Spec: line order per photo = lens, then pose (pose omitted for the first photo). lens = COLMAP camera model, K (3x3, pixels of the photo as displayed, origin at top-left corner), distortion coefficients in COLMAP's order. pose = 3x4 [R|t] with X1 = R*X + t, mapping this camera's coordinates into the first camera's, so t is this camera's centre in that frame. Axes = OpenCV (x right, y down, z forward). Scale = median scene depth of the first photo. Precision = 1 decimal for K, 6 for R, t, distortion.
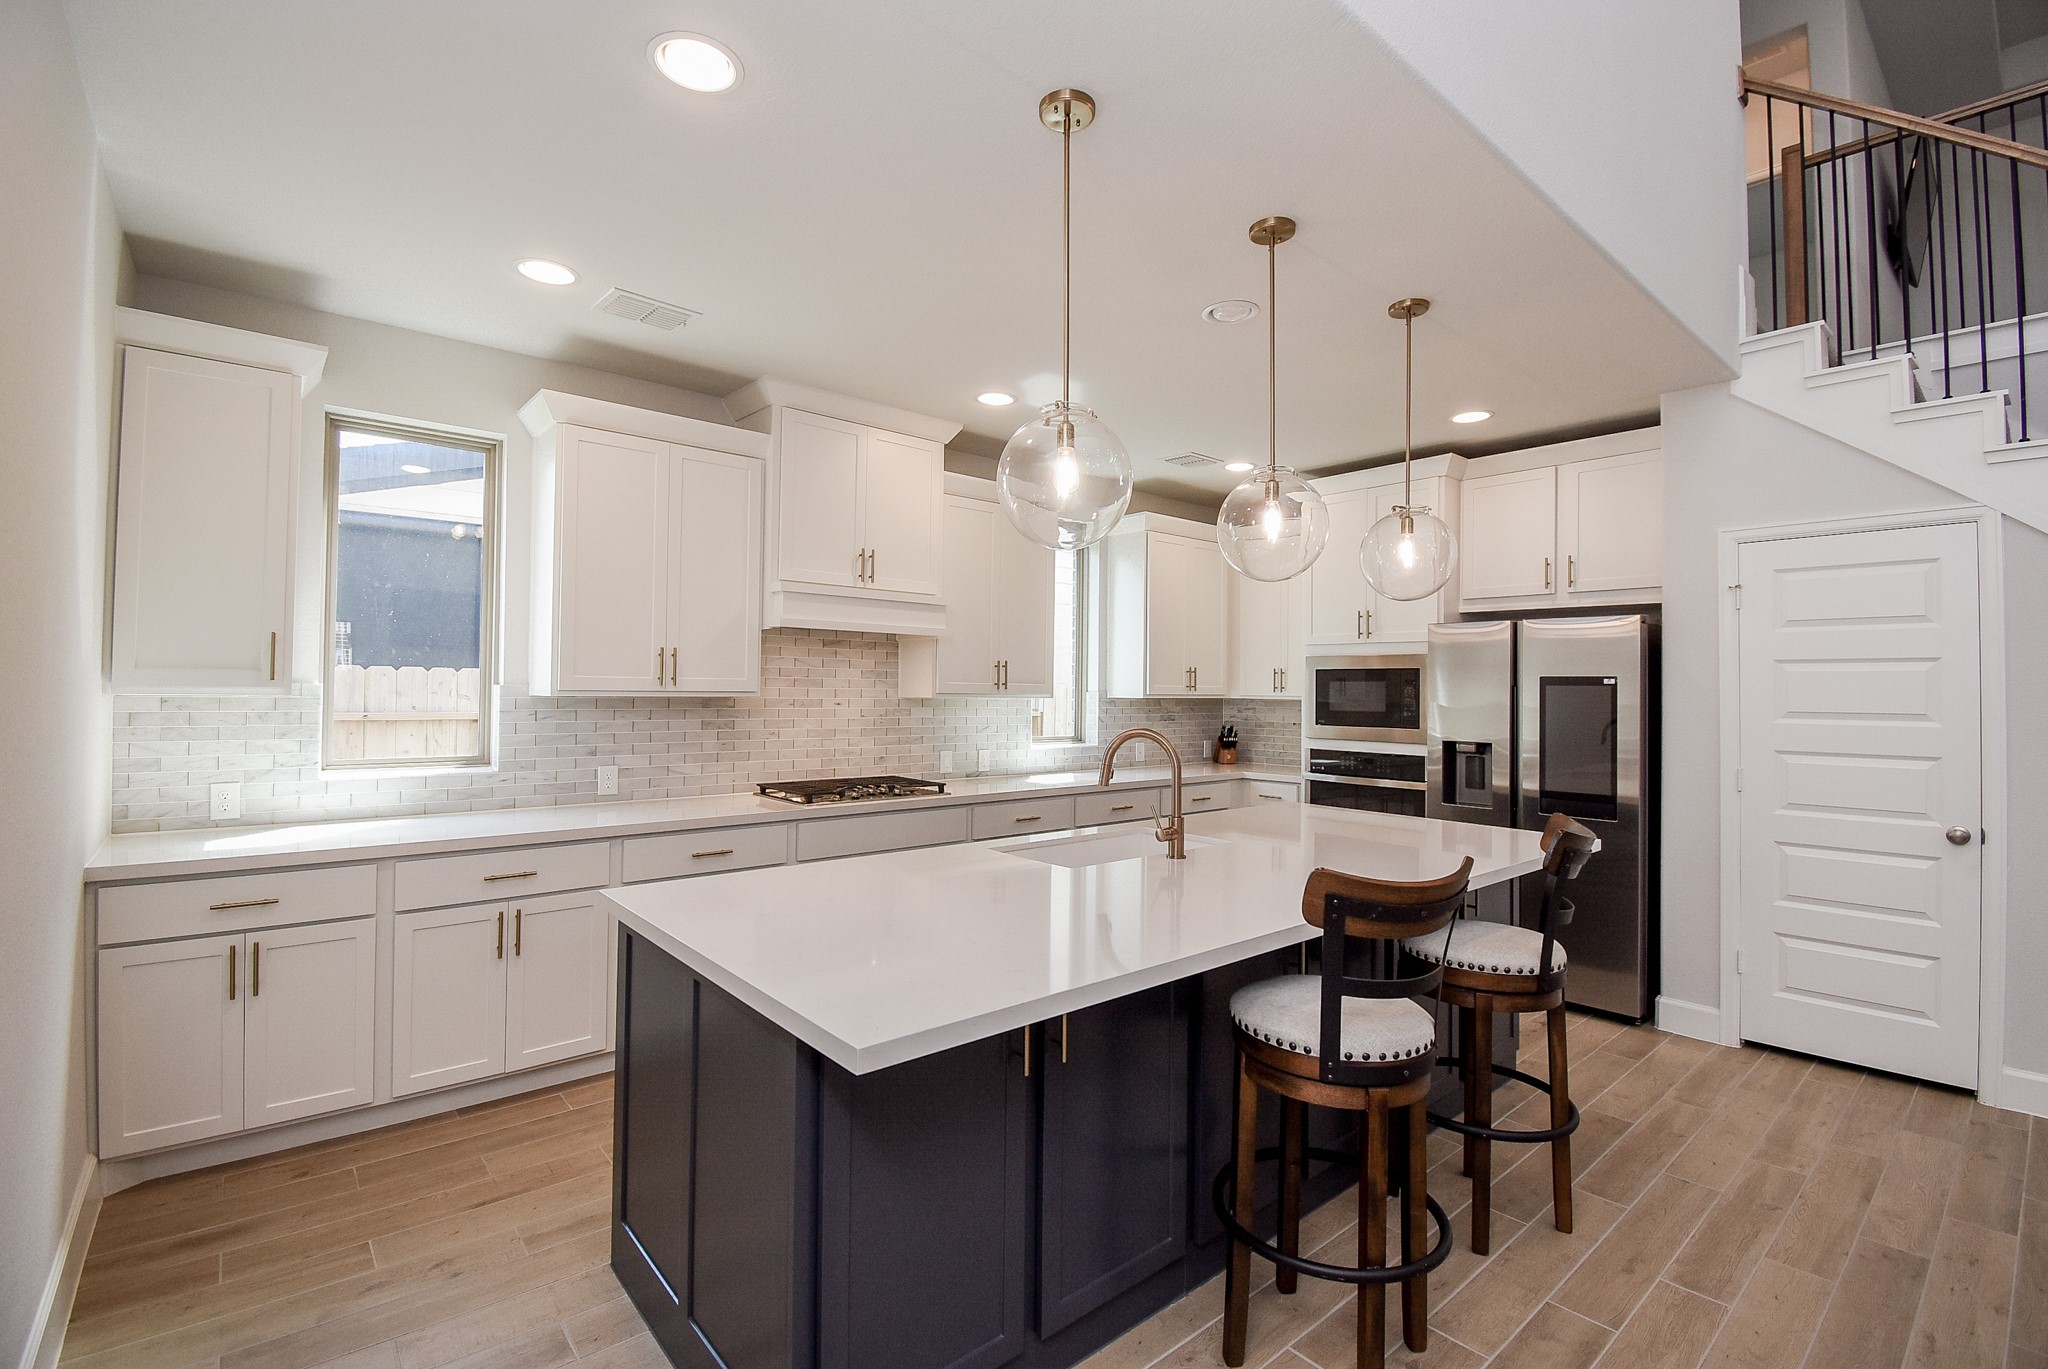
lens RADIAL K [[910.9, 0, 1034.9], [0, 910.9, 670.6], [0, 0, 1]] dist [0.005265, -0.015212]
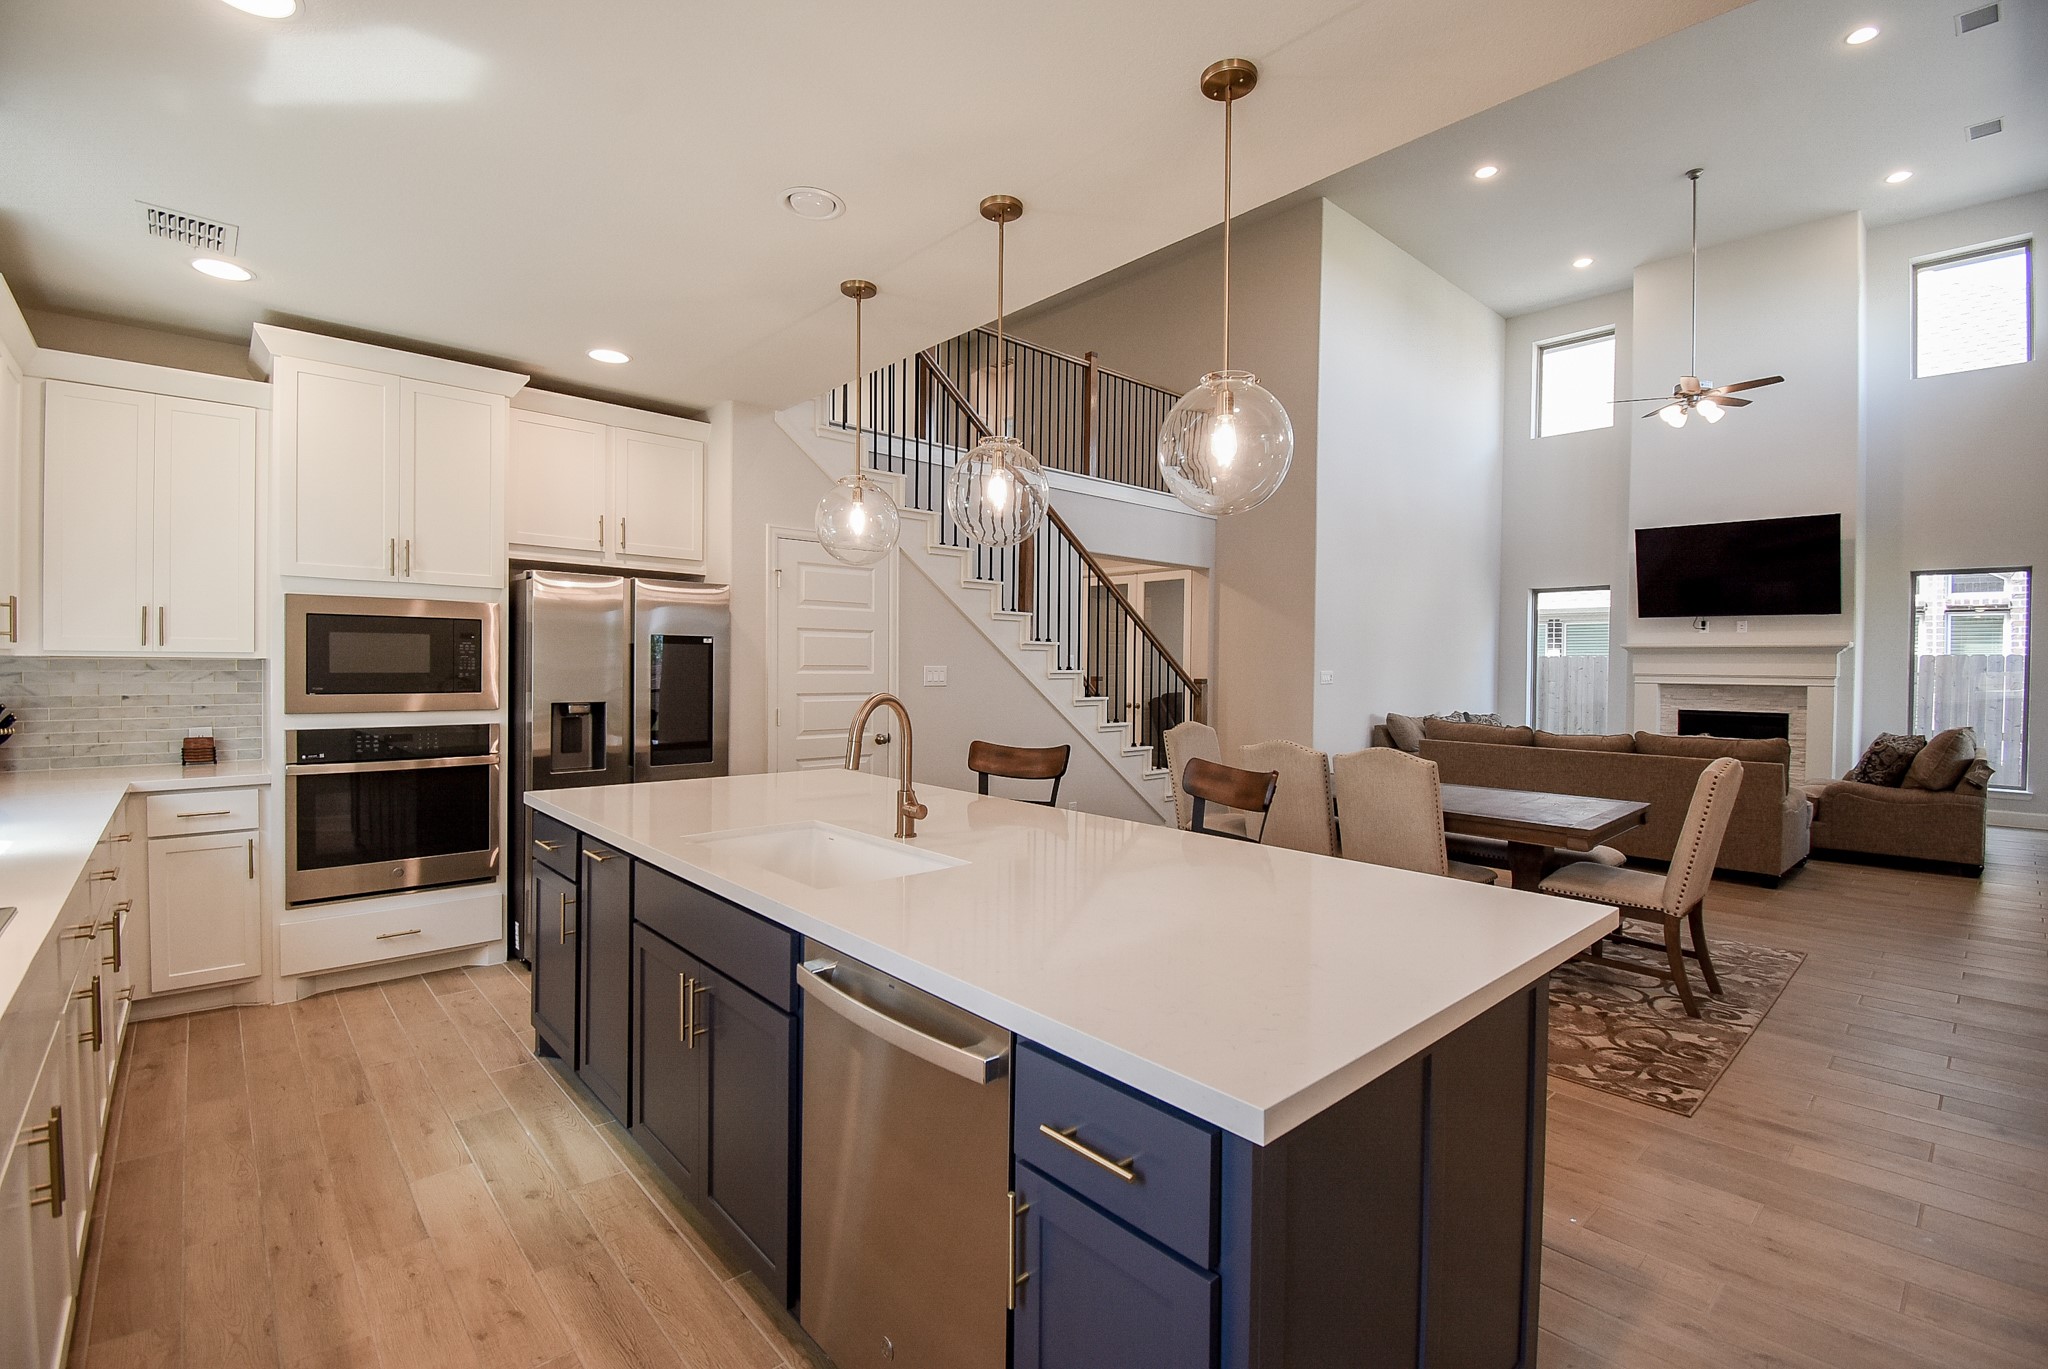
lens RADIAL K [[910.9, 0, 1016.4], [0, 910.9, 670.8], [0, 0, 1]] dist [0.005265, -0.015212]
pose [[-0.025767, -0.018287, 0.999501, -0.532413], [-0.033855, 0.999275, 0.017410, 0.016462], [-0.999095, -0.033389, -0.026367, 0.666192]]
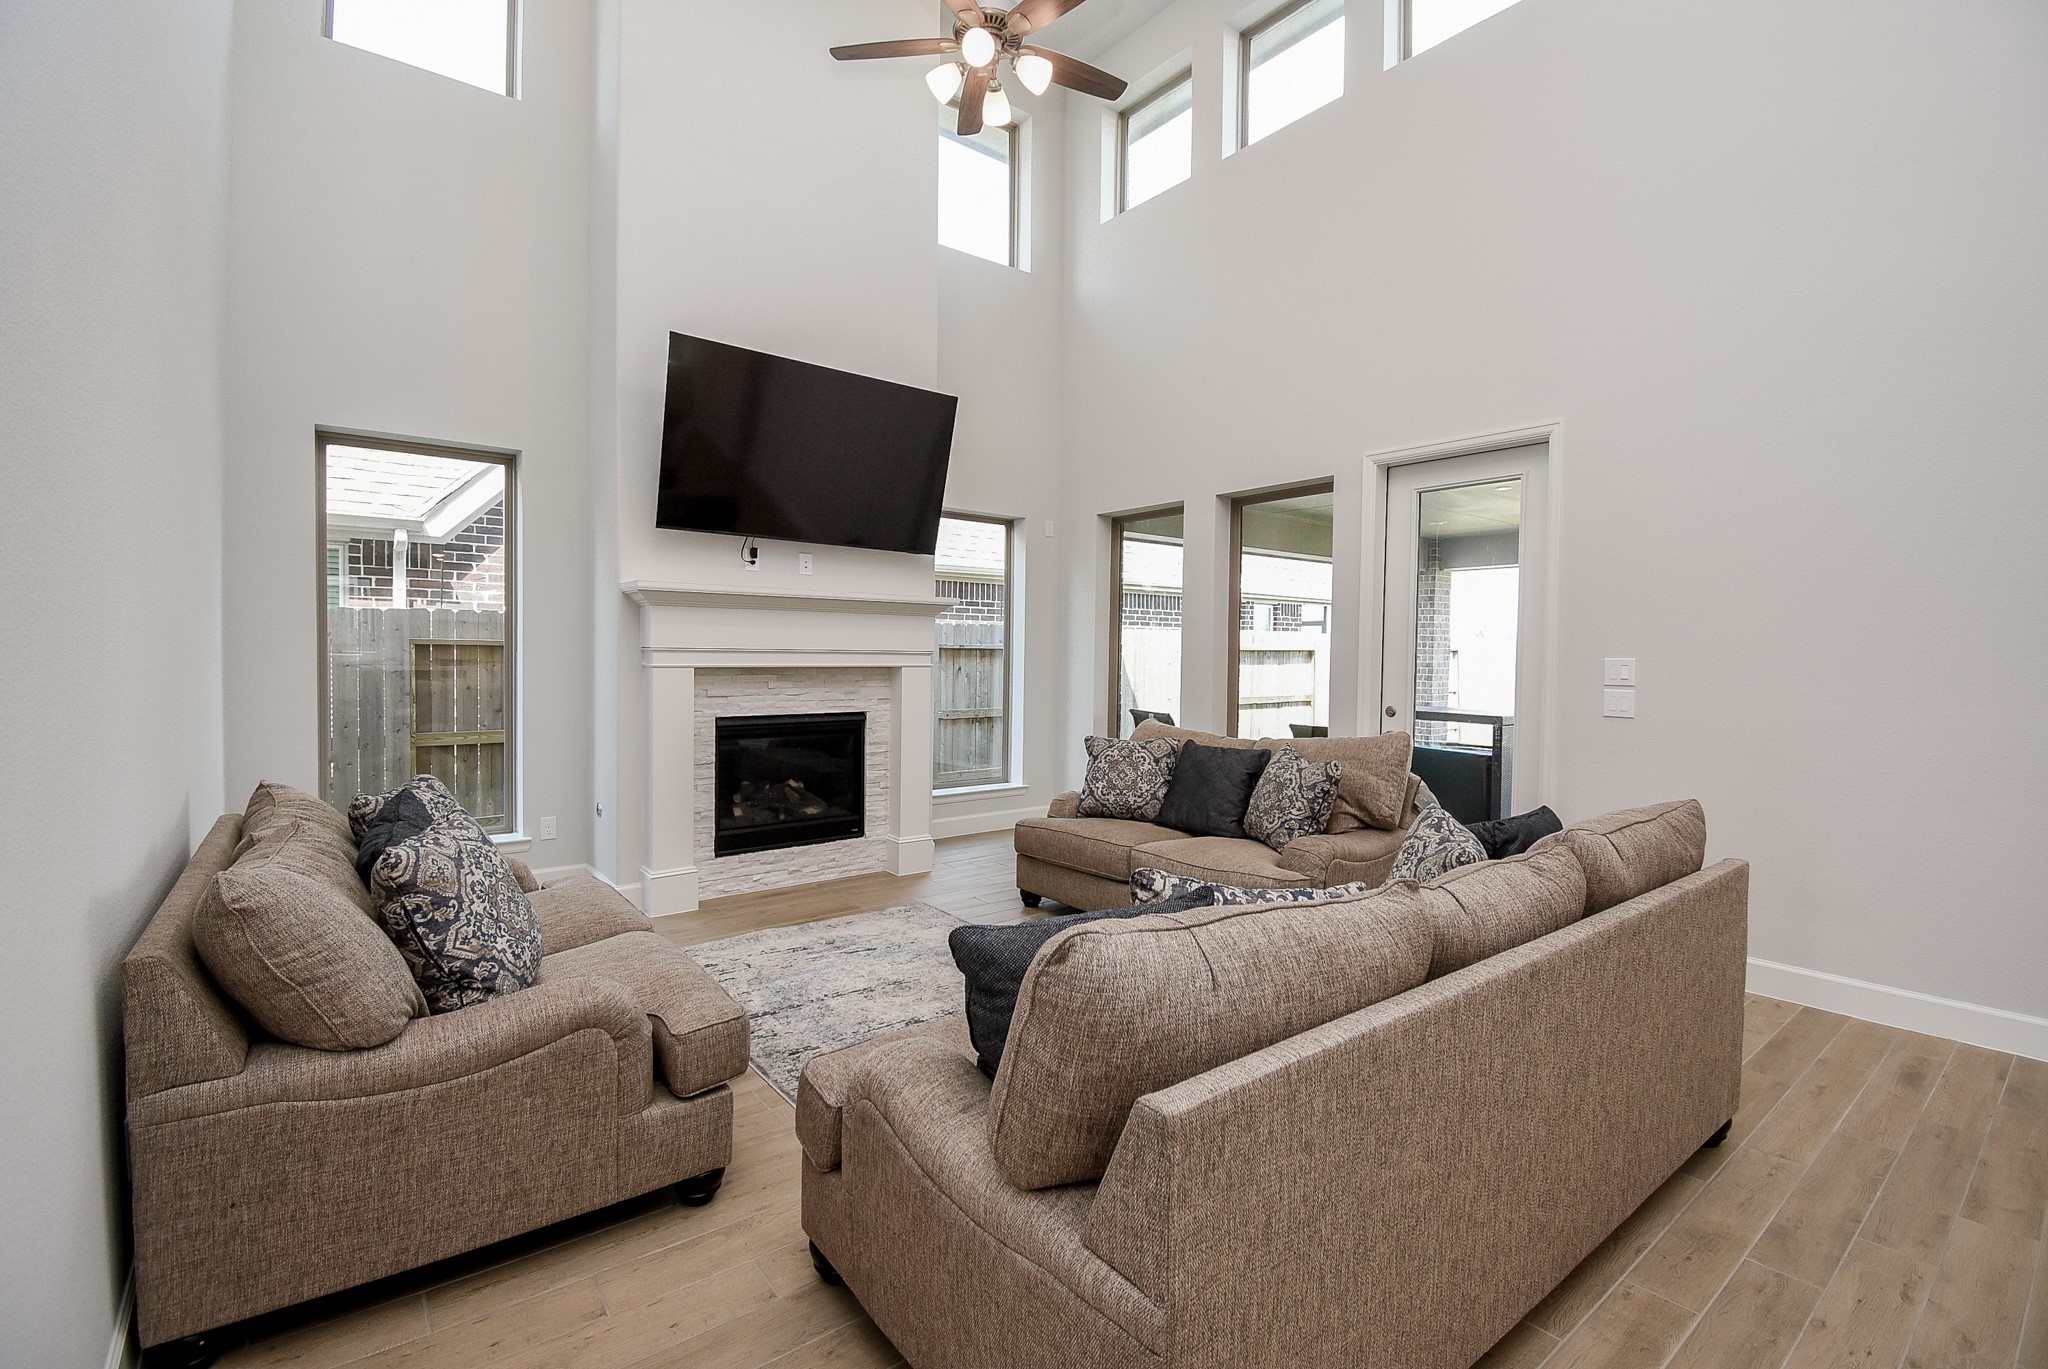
lens RADIAL K [[910.9, 0, 1032.3], [0, 910.9, 676.6], [0, 0, 1]] dist [0.005265, -0.015212]
pose [[-0.999300, -0.023984, 0.028724, 1.463311], [-0.023859, 0.999704, 0.004680, 0.031073], [-0.028828, 0.003991, -0.999576, 0.032968]]
